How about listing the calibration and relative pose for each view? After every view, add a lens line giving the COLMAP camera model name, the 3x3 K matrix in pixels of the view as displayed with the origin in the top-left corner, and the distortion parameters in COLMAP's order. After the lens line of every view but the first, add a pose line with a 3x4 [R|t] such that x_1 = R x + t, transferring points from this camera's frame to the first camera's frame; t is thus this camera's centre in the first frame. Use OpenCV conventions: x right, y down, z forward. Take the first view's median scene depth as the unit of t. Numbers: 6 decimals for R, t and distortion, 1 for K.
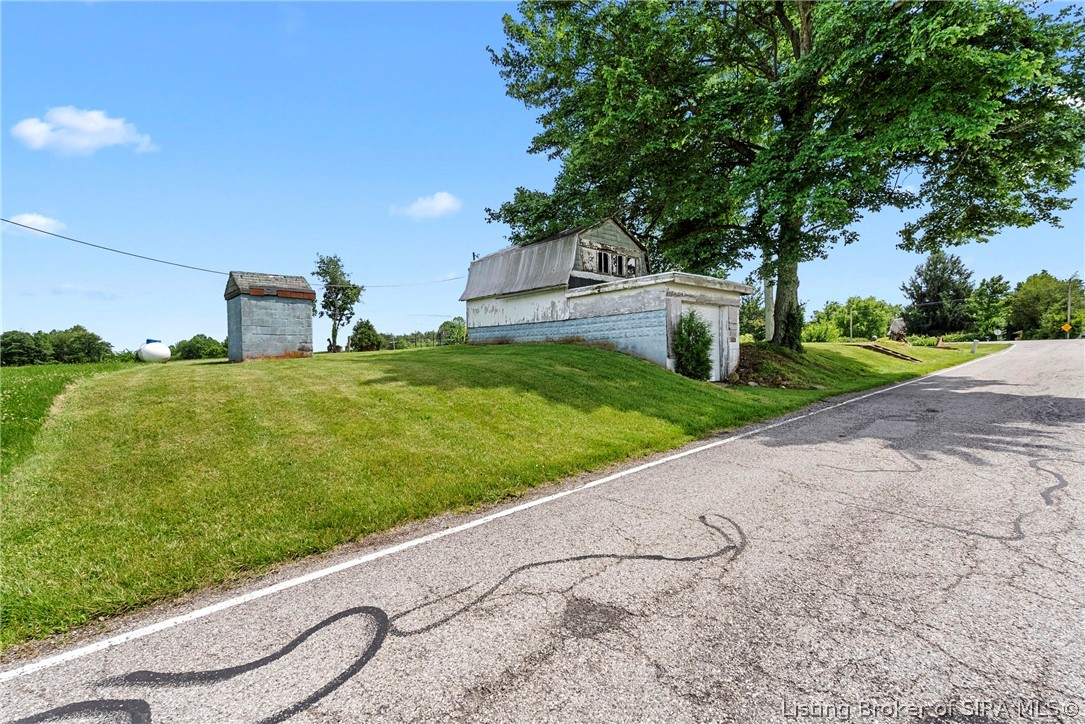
lens RADIAL K [[492.0, 0, 542.2], [0, 492.0, 366.6], [0, 0, 1]] dist [-0.012035, 0.000436]
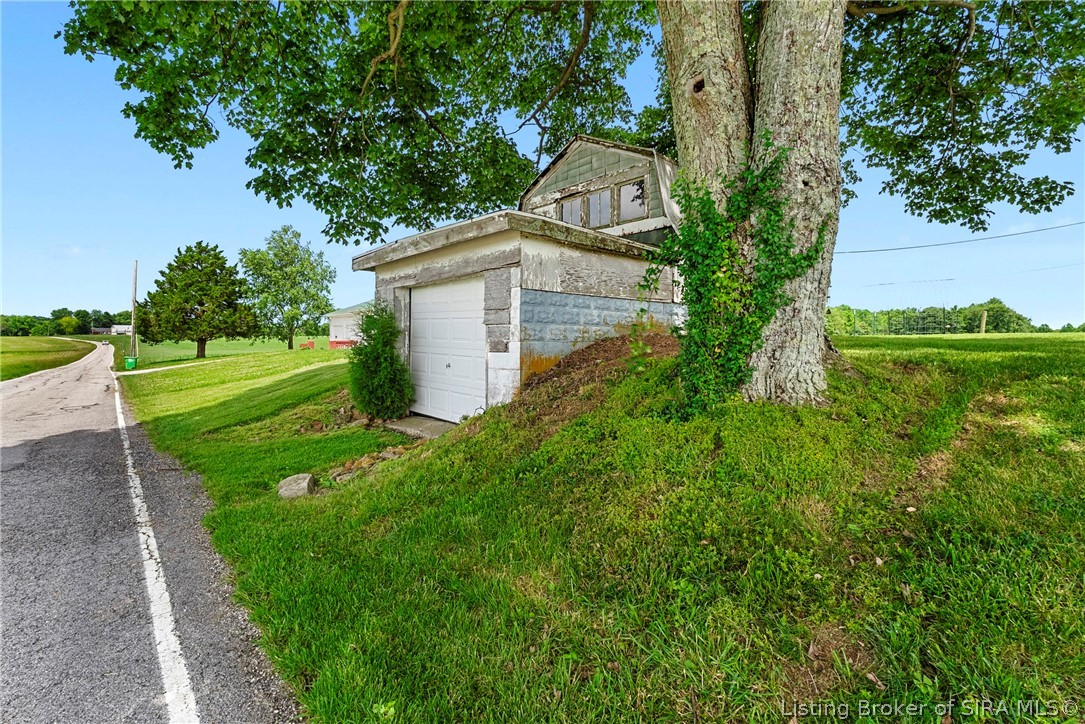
lens RADIAL K [[500.2, 0, 538.2], [0, 500.2, 338.9], [0, 0, 1]] dist [-0.016865, -0.000473]
pose [[-0.044070, 0.023221, -0.998759, 0.135369], [-0.018646, 0.999537, 0.024062, -0.011674], [0.998854, 0.019683, -0.043616, 0.171884]]
